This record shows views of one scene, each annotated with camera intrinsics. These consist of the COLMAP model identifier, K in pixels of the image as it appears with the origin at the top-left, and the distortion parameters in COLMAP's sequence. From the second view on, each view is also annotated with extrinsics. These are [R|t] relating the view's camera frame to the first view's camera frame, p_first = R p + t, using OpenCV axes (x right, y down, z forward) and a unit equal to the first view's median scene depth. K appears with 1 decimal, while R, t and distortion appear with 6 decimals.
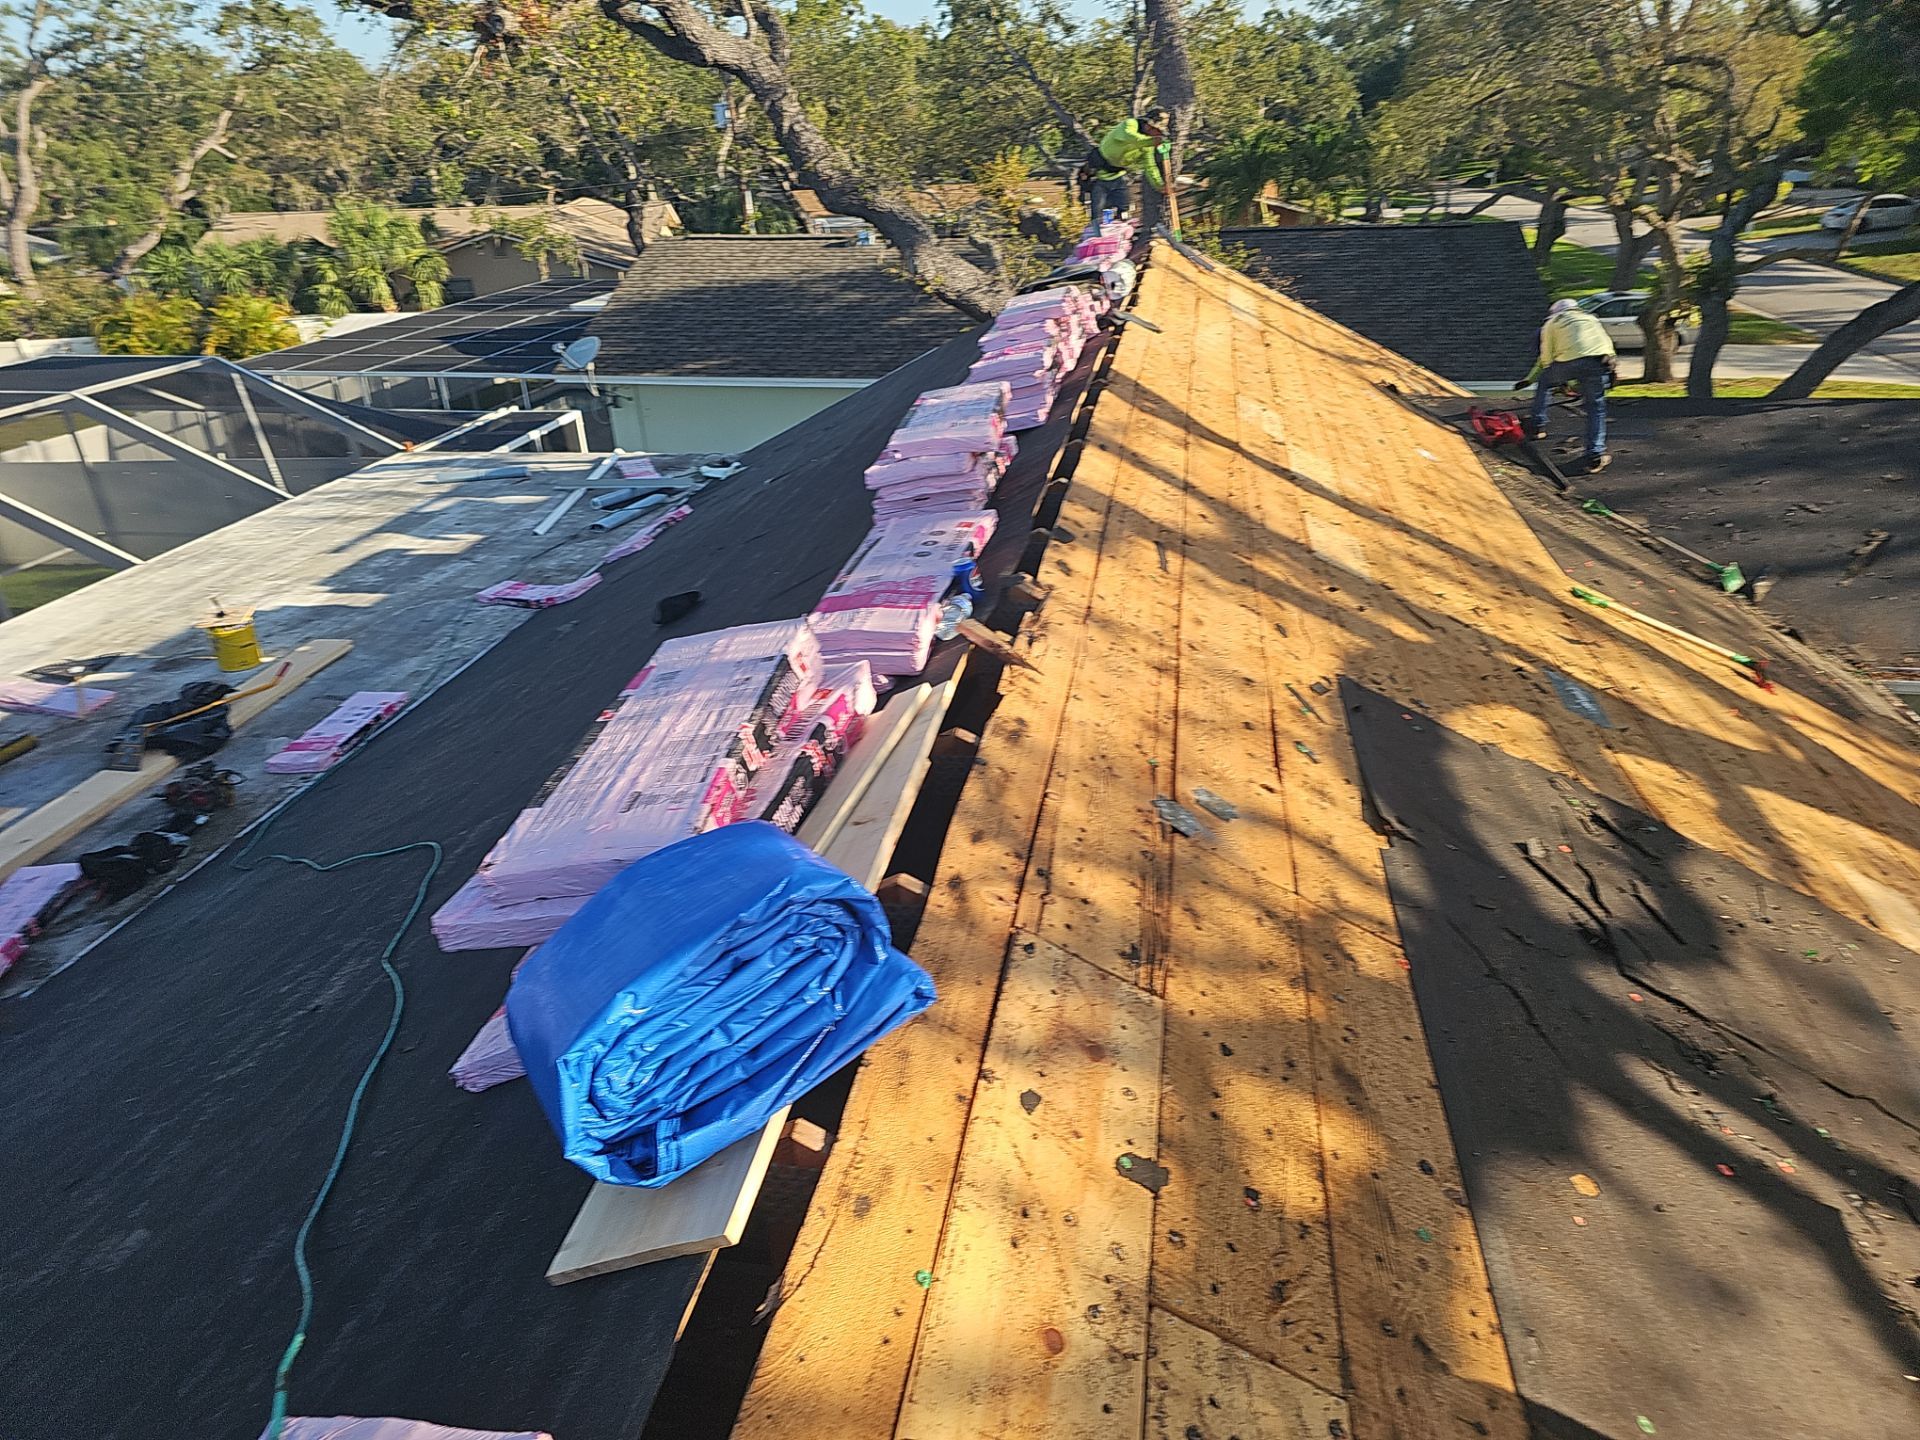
lens RADIAL K [[1272.5, 0, 900.5], [0, 1272.5, 739.0], [0, 0, 1]] dist [0.058619, -0.038686]
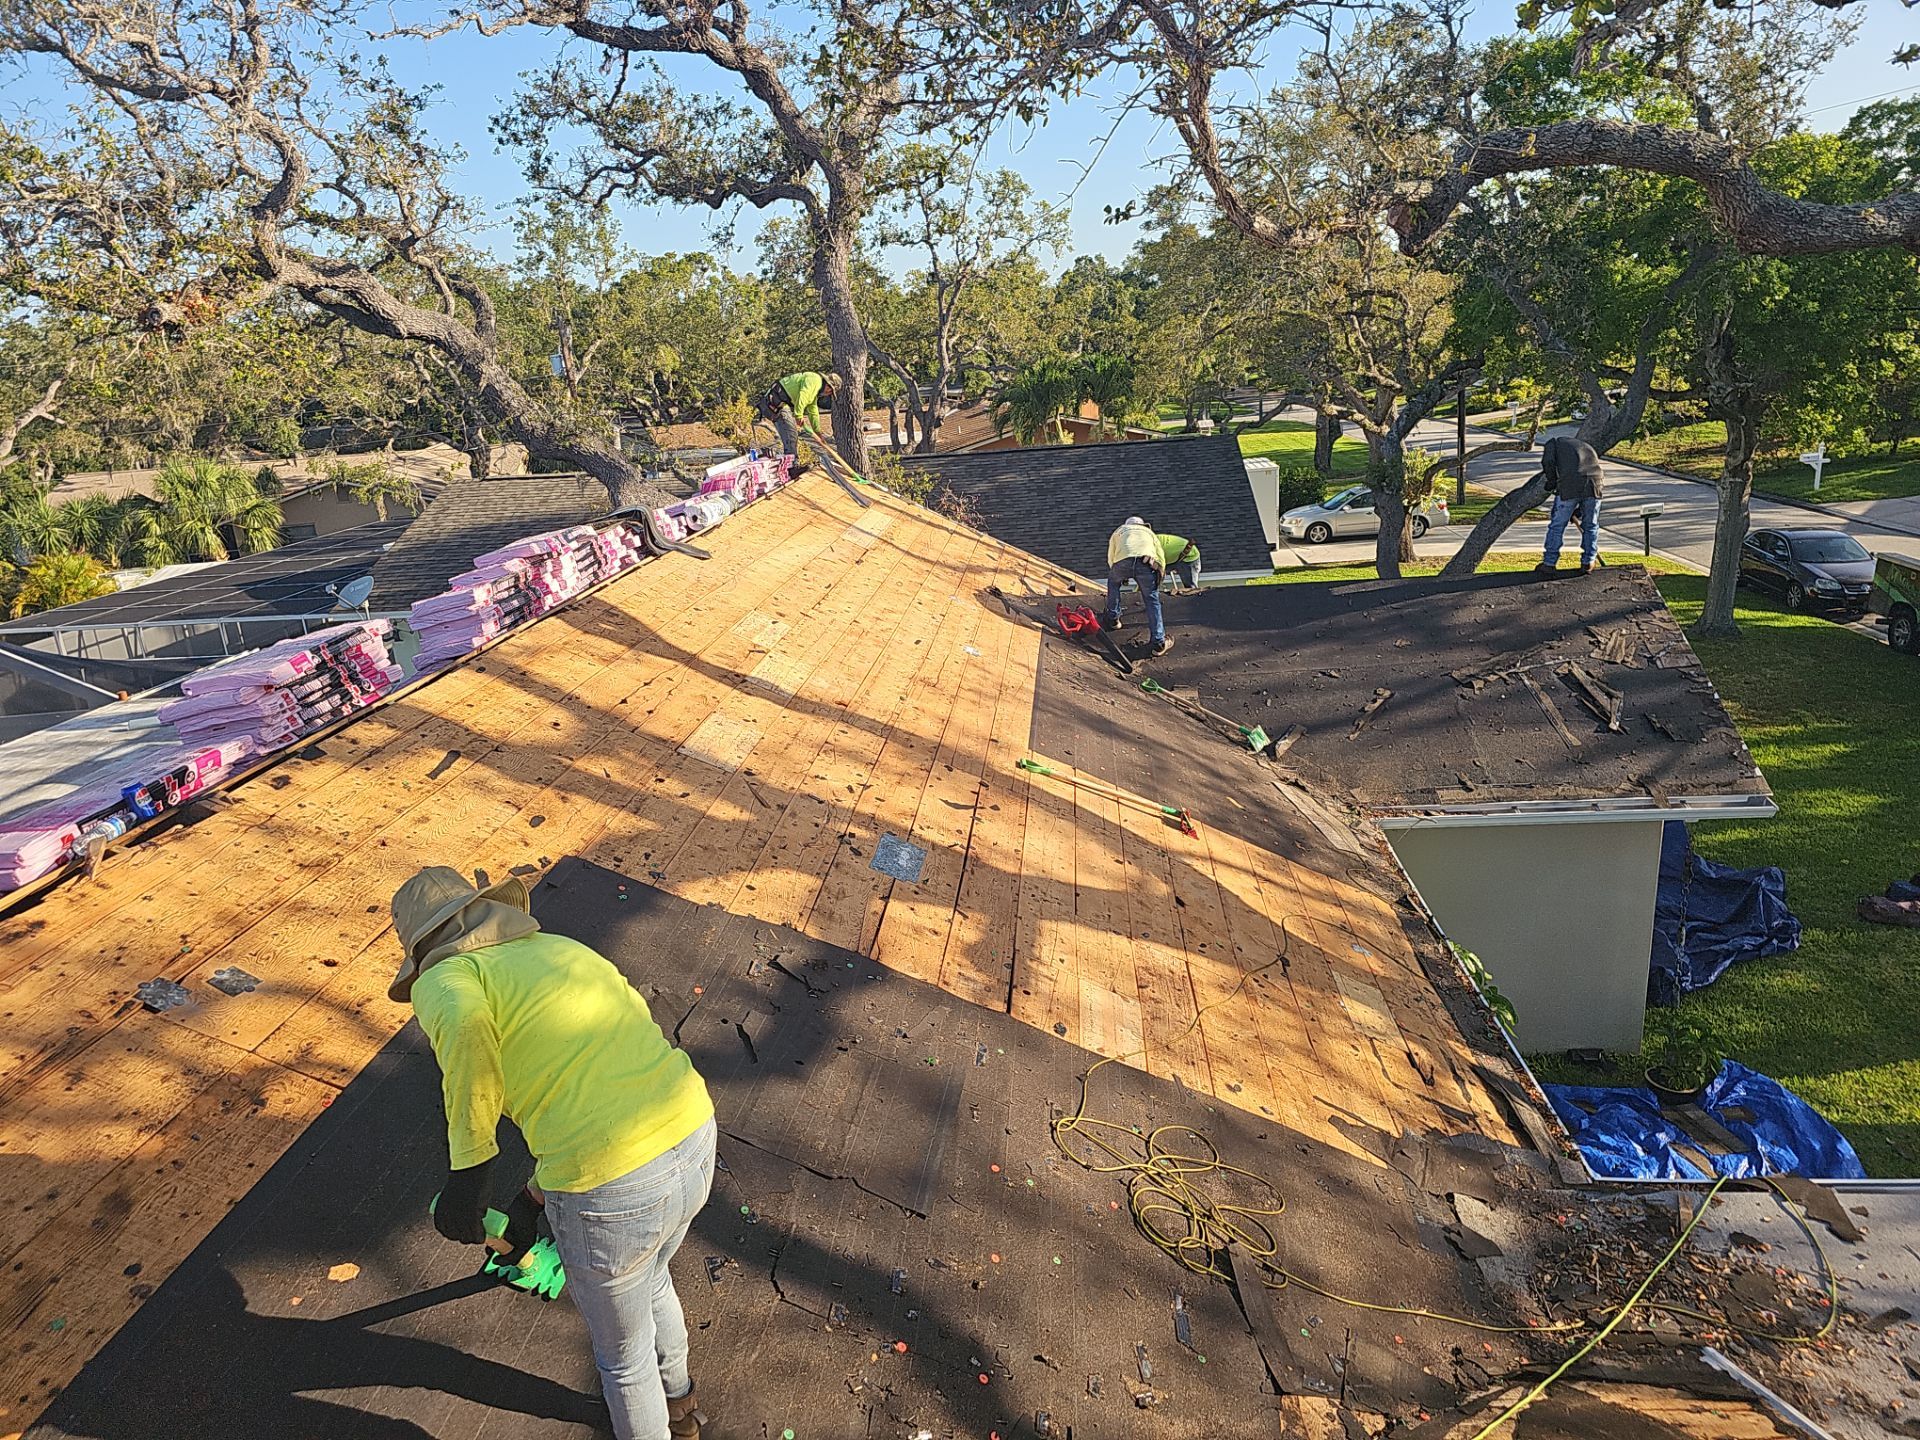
lens RADIAL K [[1272.5, 0, 962.1], [0, 1272.5, 727.0], [0, 0, 1]] dist [0.058619, -0.038686]
pose [[0.992237, -0.069221, 0.103312, 0.254706], [0.085112, 0.983711, -0.158329, 0.021208], [-0.090670, 0.165893, 0.981967, -0.082145]]
